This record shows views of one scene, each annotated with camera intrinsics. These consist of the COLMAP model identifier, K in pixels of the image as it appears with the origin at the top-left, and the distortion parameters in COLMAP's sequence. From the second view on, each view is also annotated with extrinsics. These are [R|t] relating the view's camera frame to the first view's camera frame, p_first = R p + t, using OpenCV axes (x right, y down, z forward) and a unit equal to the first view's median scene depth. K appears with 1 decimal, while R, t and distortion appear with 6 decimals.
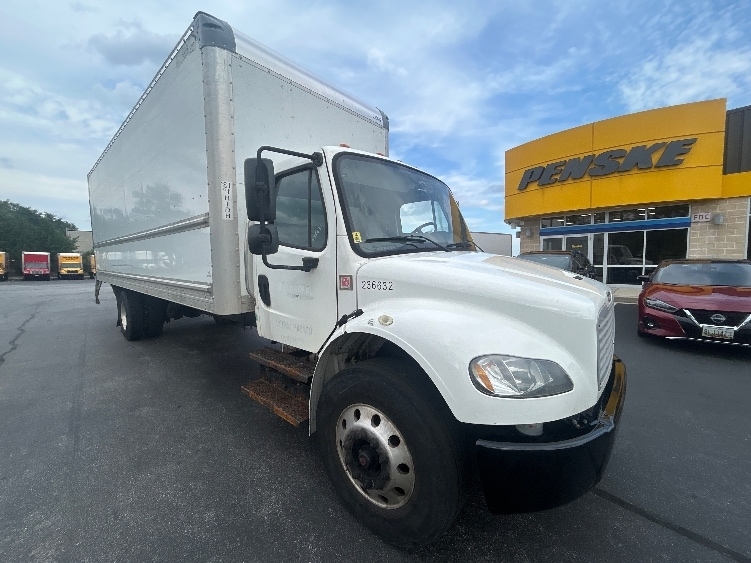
lens RADIAL K [[308.0, 0, 375.7], [0, 308.0, 282.6], [0, 0, 1]] dist [-0.002407, -0.000191]
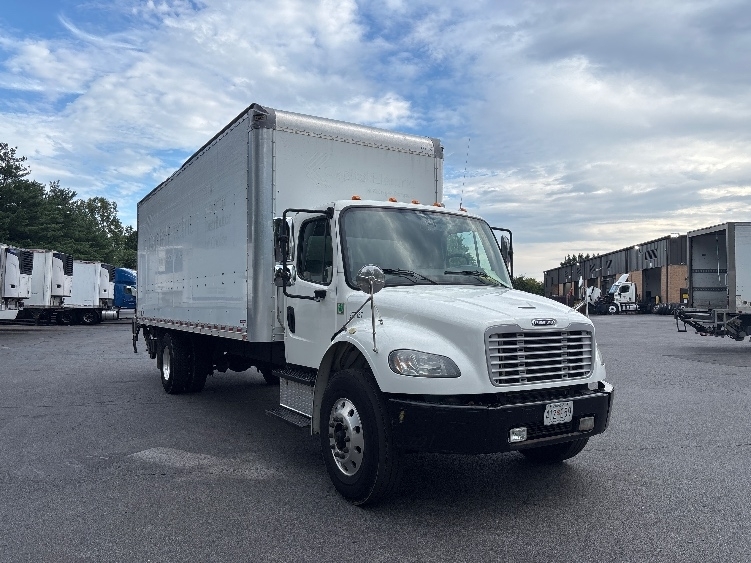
lens RADIAL K [[570.0, 0, 373.5], [0, 570.0, 284.2], [0, 0, 1]] dist [-0.006178, -0.011026]
pose [[0.952479, -0.002806, -0.304592, 0.697392], [-0.035572, 0.992091, -0.120376, 0.166425], [0.302521, 0.125490, 0.944846, -1.122446]]
